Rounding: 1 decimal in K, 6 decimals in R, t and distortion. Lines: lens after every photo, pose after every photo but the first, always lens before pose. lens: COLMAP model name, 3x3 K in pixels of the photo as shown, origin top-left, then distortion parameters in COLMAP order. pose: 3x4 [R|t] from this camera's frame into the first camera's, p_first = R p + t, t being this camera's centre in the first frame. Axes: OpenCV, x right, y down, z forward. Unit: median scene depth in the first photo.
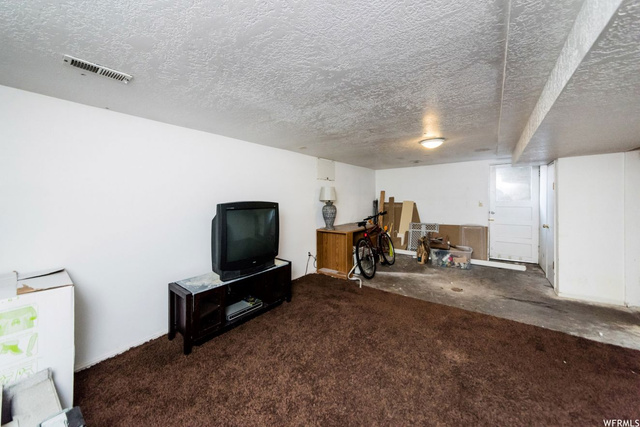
lens RADIAL K [[231.7, 0, 306.7], [0, 231.7, 201.2], [0, 0, 1]] dist [0.000142, -0.000017]
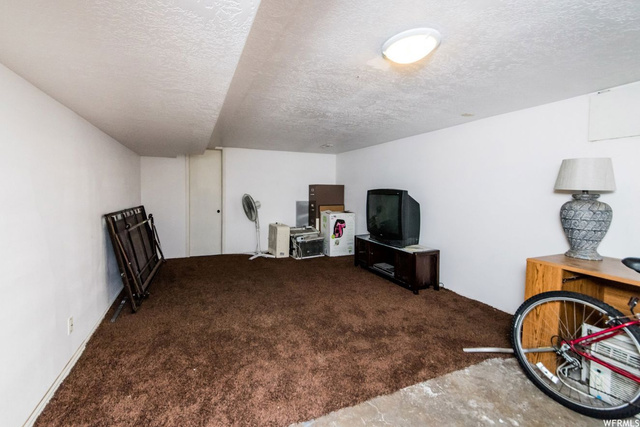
lens RADIAL K [[231.7, 0, 306.7], [0, 231.7, 201.2], [0, 0, 1]] dist [0.000142, -0.000017]
pose [[-0.444540, 0.040858, -0.894826, 0.718163], [-0.015279, 0.998468, 0.053181, 0.002912], [0.895628, 0.037313, -0.443235, 0.743347]]
